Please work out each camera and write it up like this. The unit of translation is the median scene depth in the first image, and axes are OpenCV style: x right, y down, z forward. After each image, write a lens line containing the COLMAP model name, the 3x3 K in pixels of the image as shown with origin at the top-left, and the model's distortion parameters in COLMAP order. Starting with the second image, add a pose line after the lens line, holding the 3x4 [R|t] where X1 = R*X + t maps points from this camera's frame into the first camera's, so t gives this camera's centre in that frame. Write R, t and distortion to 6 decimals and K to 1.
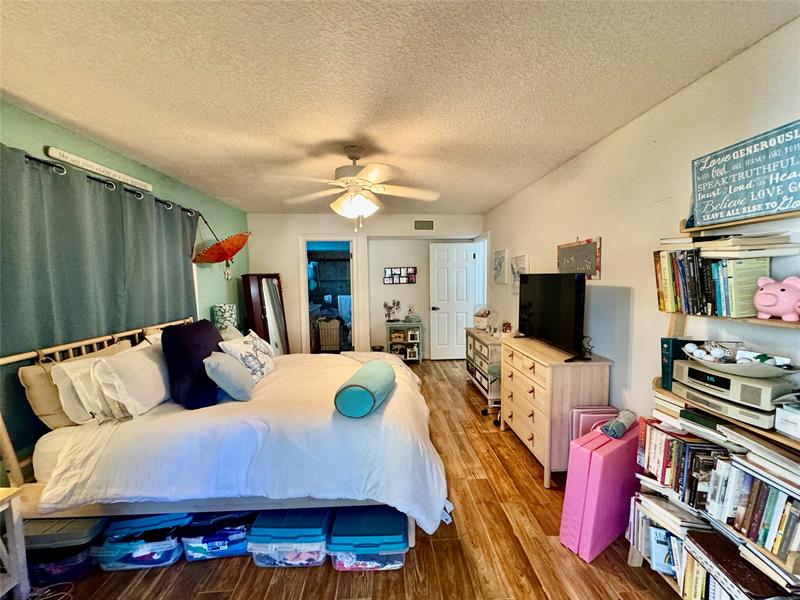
lens RADIAL K [[318.7, 0, 402.1], [0, 318.7, 297.6], [0, 0, 1]] dist [-0.002897, 0.000774]
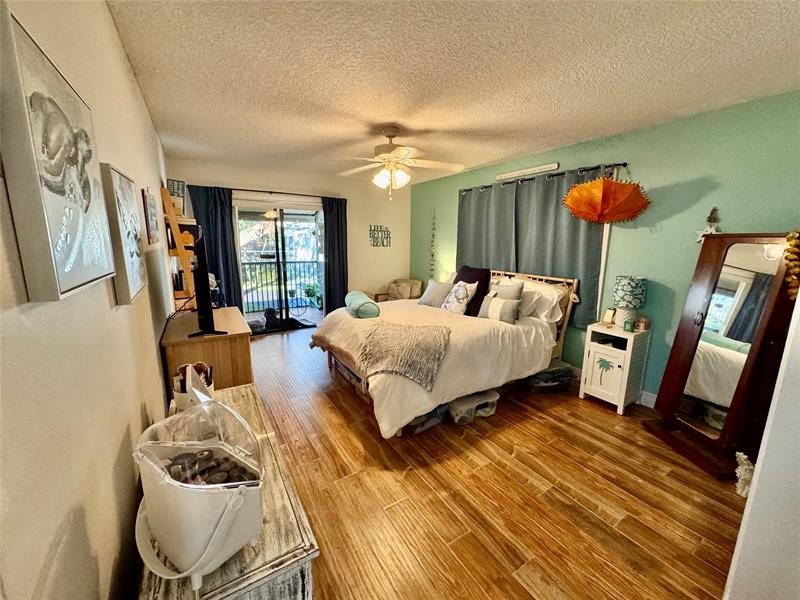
lens RADIAL K [[318.7, 0, 398.4], [0, 318.7, 299.1], [0, 0, 1]] dist [-0.002897, 0.000774]
pose [[-0.879537, 0.092048, -0.466843, 0.193934], [-0.030695, 0.968091, 0.248711, -0.067644], [0.474840, 0.233080, -0.848647, 0.974354]]
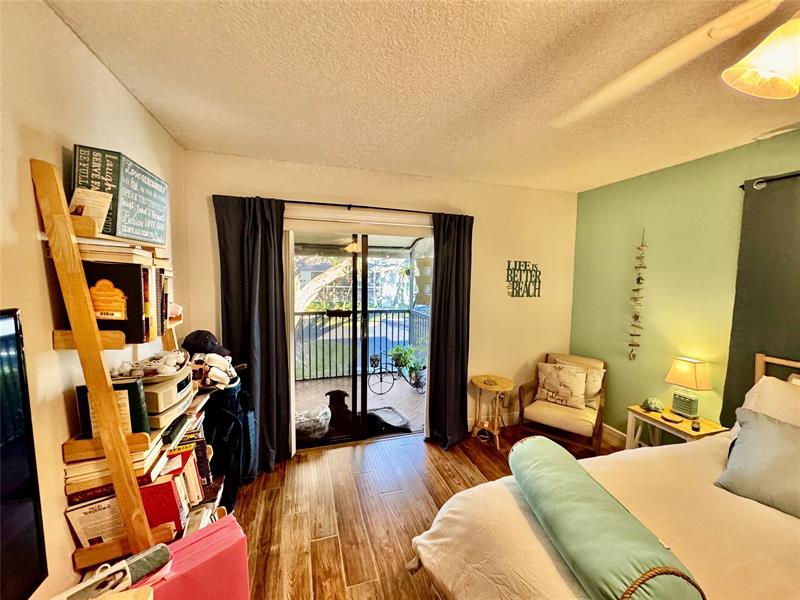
lens RADIAL K [[318.7, 0, 402.8], [0, 318.7, 301.2], [0, 0, 1]] dist [-0.002897, 0.000774]
pose [[-0.967665, 0.023119, -0.251179, 0.152220], [-0.016271, 0.987996, 0.153620, -0.060319], [0.251715, 0.152739, -0.955673, 0.741877]]
